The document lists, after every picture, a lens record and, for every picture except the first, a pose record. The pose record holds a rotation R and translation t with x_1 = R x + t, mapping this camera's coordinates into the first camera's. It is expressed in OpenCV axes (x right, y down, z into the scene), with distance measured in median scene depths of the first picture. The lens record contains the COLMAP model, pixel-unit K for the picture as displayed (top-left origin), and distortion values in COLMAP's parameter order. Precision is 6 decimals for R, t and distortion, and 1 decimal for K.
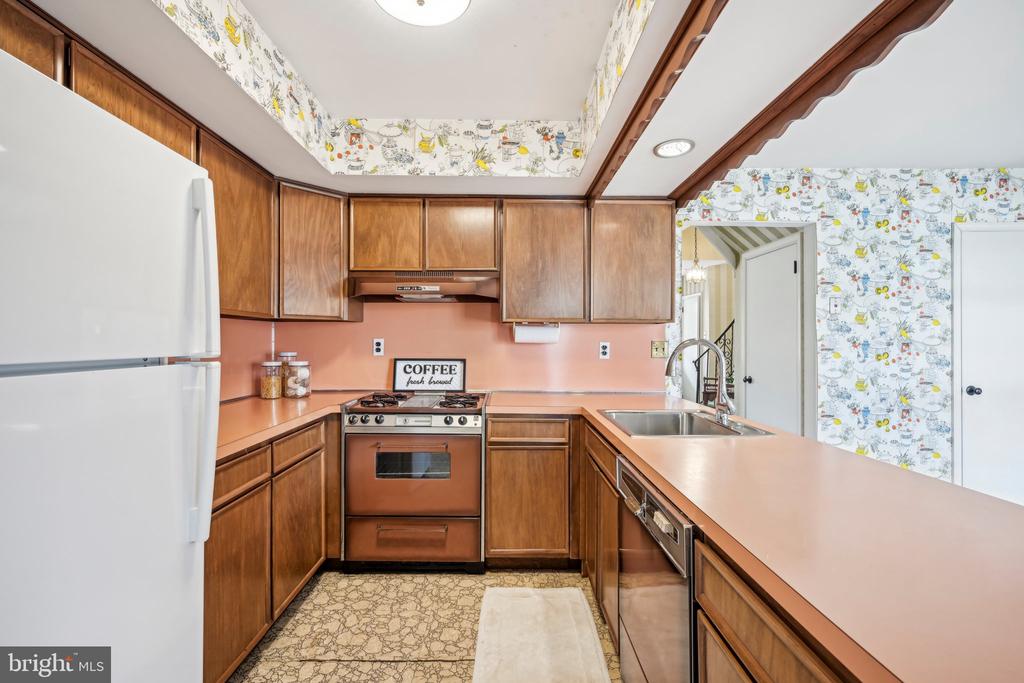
lens RADIAL K [[447.6, 0, 511.6], [0, 447.6, 338.0], [0, 0, 1]] dist [0.000679, 0.000253]
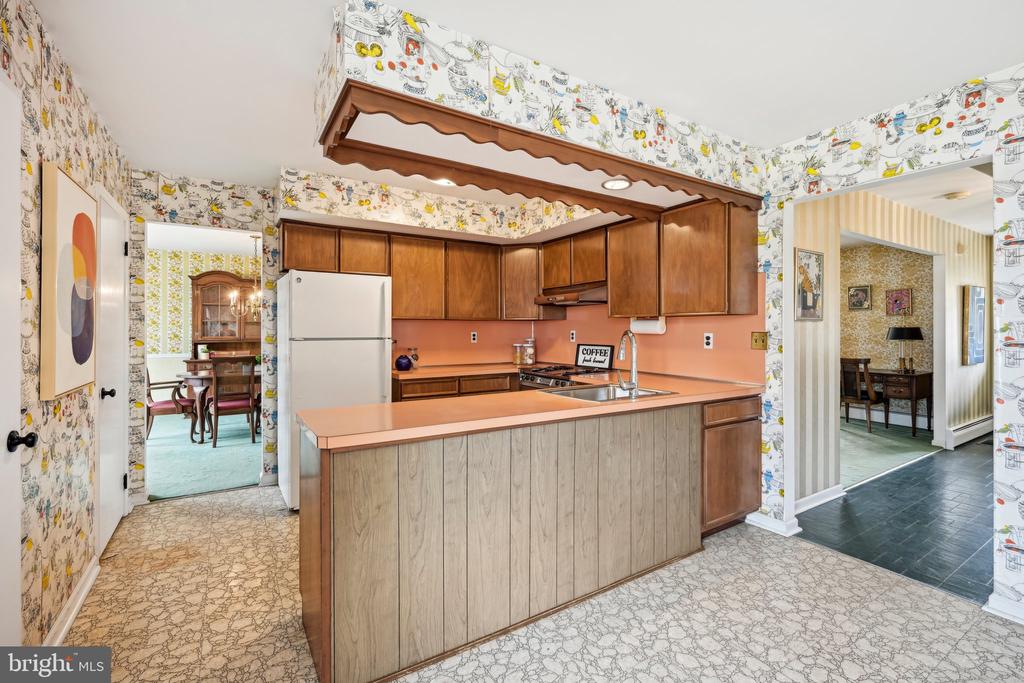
lens RADIAL K [[447.6, 0, 511.6], [0, 447.6, 338.0], [0, 0, 1]] dist [0.000679, 0.000253]
pose [[0.525997, 0.011021, -0.850415, 0.985396], [0.007522, 0.999817, 0.017609, -0.001635], [0.850453, -0.015659, 0.525818, 0.036149]]
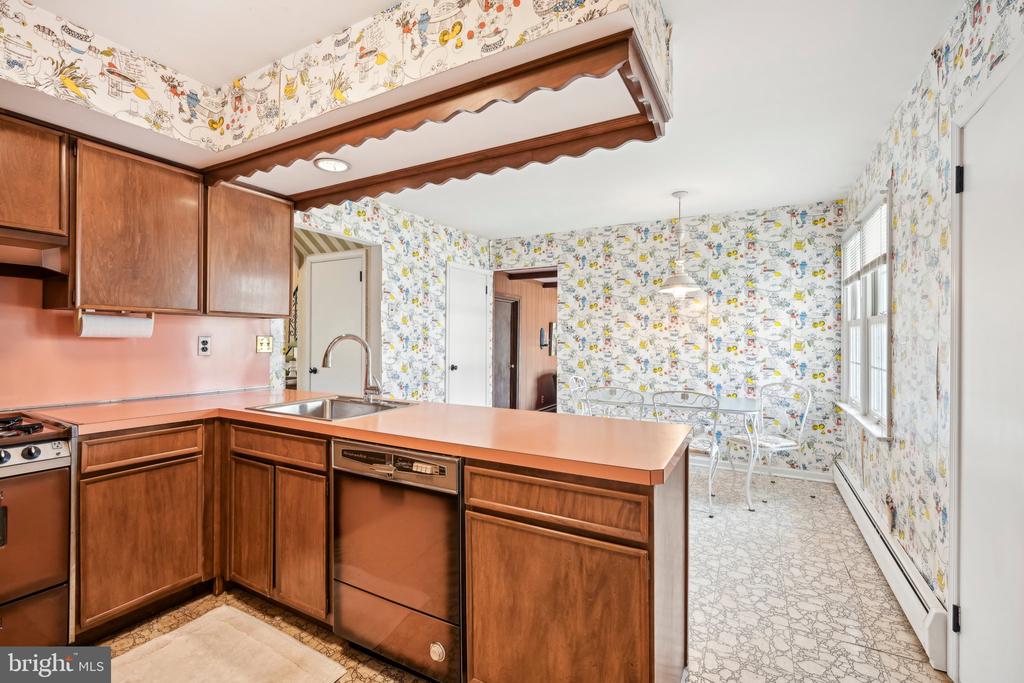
lens RADIAL K [[447.6, 0, 511.6], [0, 447.6, 338.0], [0, 0, 1]] dist [0.000679, 0.000253]
pose [[0.493849, -0.000504, 0.869547, -0.299572], [-0.009266, 0.999940, 0.005842, 0.000750], [-0.869498, -0.010943, 0.493815, 0.034563]]
